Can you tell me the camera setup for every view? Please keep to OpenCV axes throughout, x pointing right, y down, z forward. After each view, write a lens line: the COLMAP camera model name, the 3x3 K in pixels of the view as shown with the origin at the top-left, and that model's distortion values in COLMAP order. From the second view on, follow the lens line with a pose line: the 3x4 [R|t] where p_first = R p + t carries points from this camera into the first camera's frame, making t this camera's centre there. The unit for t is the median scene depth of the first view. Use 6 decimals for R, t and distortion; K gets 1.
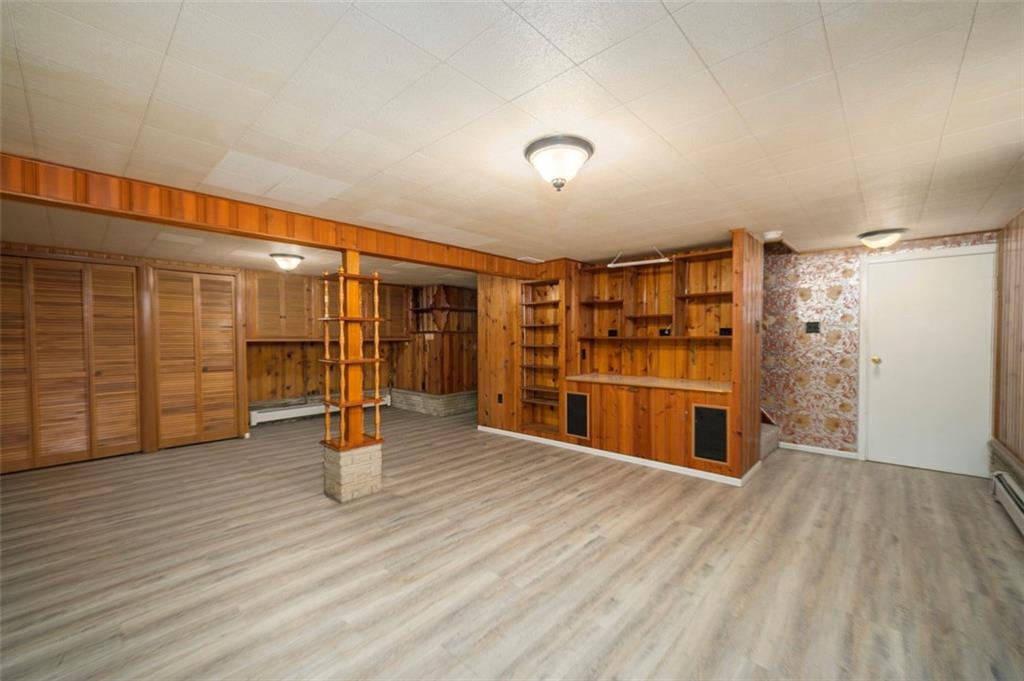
lens RADIAL K [[384.0, 0, 526.5], [0, 384.0, 345.7], [0, 0, 1]] dist [-0.000185, -0.000075]
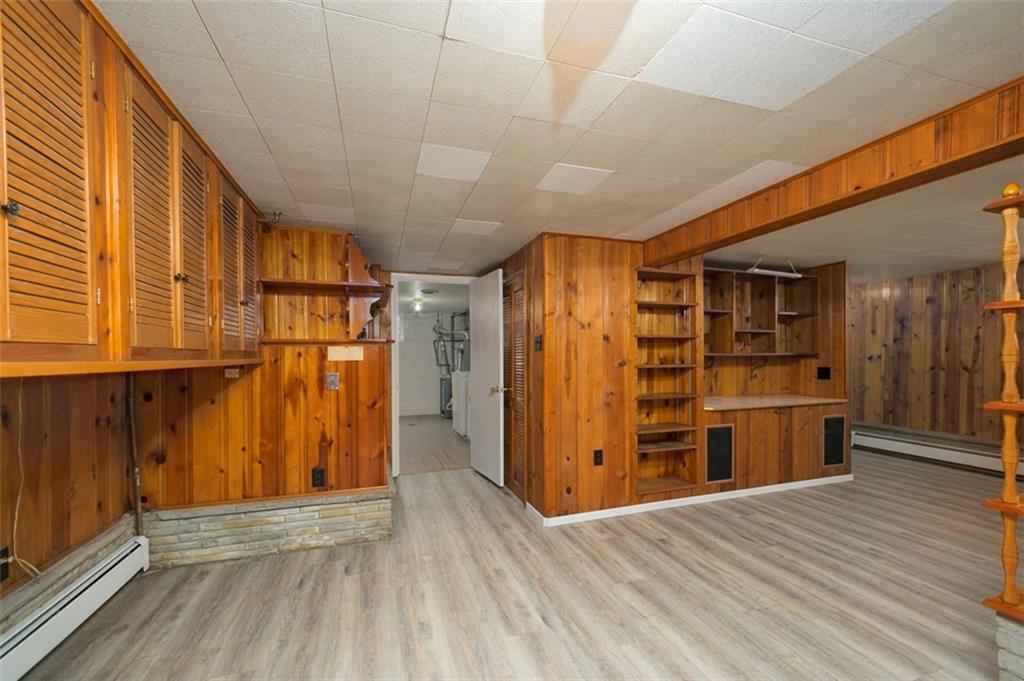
lens RADIAL K [[407.3, 0, 508.4], [0, 407.3, 359.5], [0, 0, 1]] dist [-0.002470, -0.000194]
pose [[0.526059, -0.008035, 0.850410, -0.784039], [0.021711, 0.999756, -0.003985, -0.016561], [-0.850171, 0.020559, 0.526106, 0.914694]]
